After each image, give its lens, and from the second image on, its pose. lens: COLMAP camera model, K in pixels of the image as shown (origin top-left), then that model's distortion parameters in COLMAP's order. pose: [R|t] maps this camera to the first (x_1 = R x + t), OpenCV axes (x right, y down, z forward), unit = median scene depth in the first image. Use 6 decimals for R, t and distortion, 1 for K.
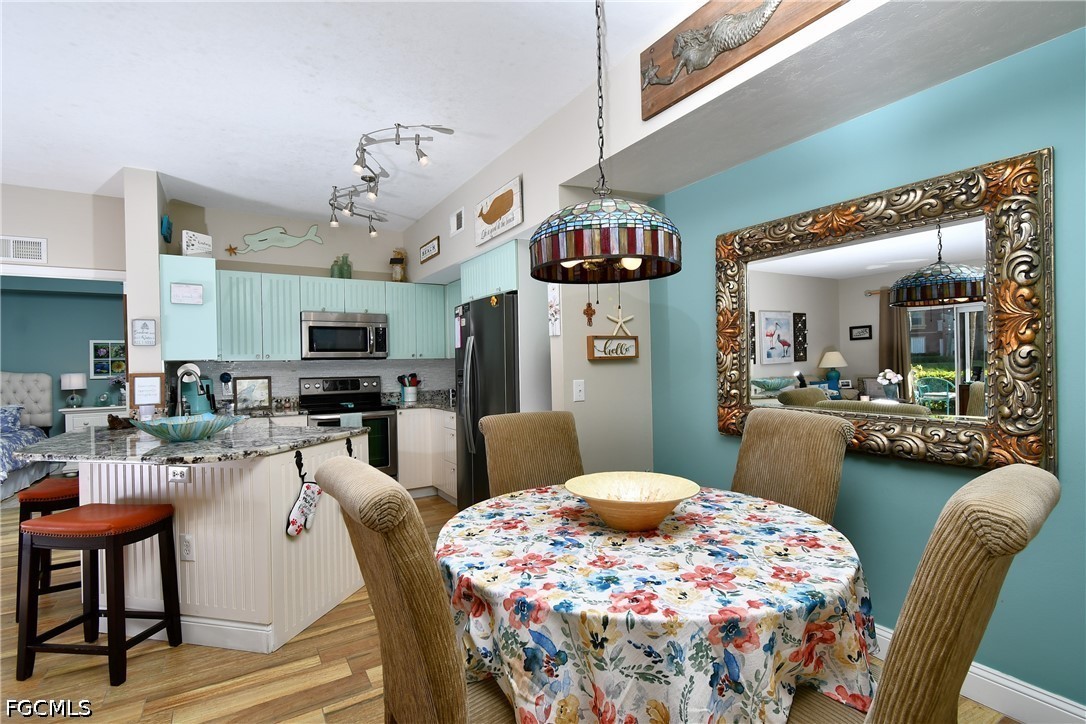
lens RADIAL K [[516.2, 0, 545.0], [0, 516.2, 364.3], [0, 0, 1]] dist [-0.001063, -0.000375]
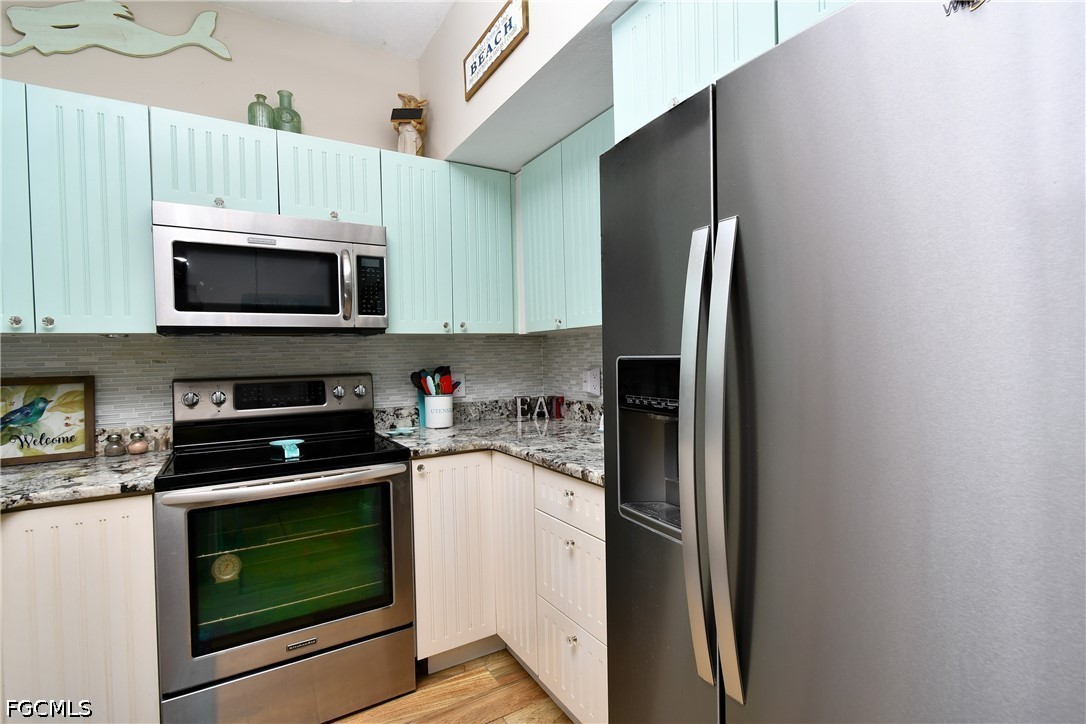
lens RADIAL K [[516.2, 0, 541.3], [0, 516.2, 361.5], [0, 0, 1]] dist [-0.001063, -0.000375]
pose [[0.999912, -0.004494, -0.012489, -0.175674], [0.004667, 0.999893, 0.013858, 0.008232], [0.012426, -0.013916, 0.999826, 0.583614]]
